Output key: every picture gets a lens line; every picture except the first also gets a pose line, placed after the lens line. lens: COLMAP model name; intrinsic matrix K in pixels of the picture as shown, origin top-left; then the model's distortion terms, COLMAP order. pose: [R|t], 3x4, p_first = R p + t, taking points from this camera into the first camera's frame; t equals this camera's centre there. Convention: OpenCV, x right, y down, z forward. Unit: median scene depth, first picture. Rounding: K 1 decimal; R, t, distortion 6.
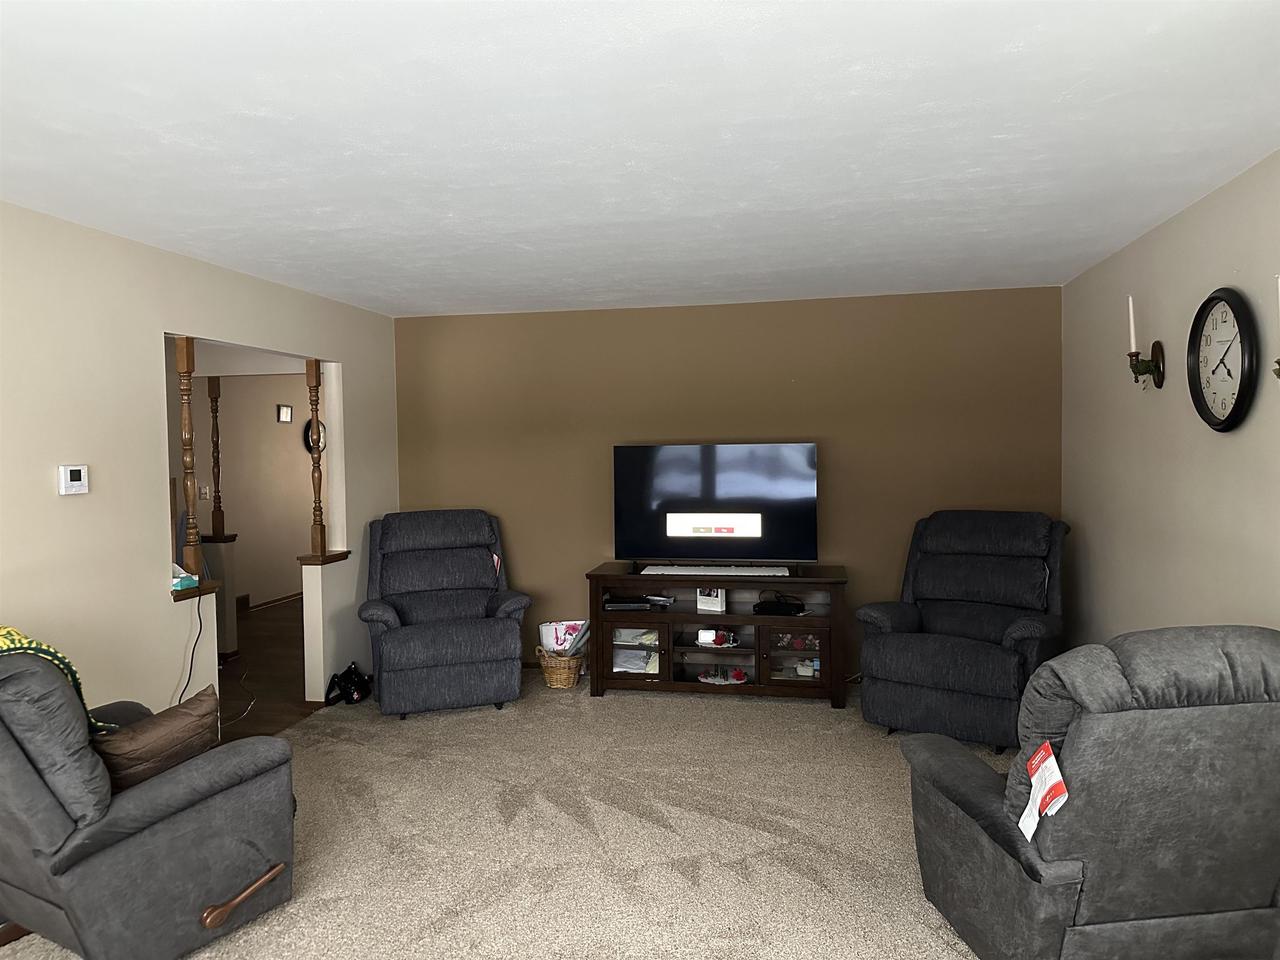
lens RADIAL K [[911.2, 0, 672.4], [0, 911.2, 474.1], [0, 0, 1]] dist [0.113104, -0.143643]
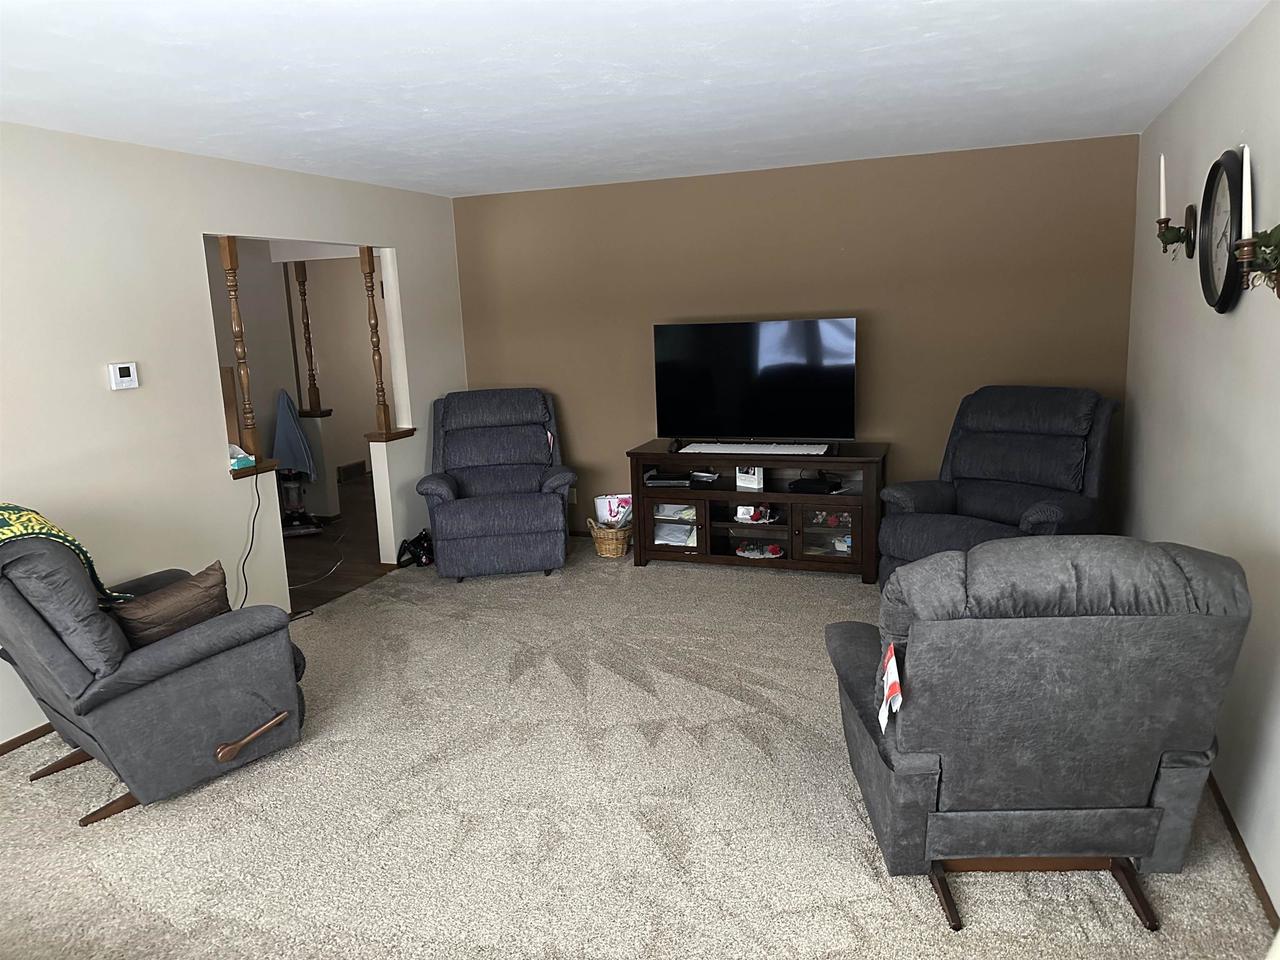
lens RADIAL K [[900.0, 0, 646.2], [0, 900.0, 481.4], [0, 0, 1]] dist [0.175958, -0.352742]
pose [[0.986263, 0.007566, -0.165011, 0.146390], [0.018477, 0.987628, 0.155722, -0.025394], [0.164148, -0.156632, 0.973921, -0.000780]]
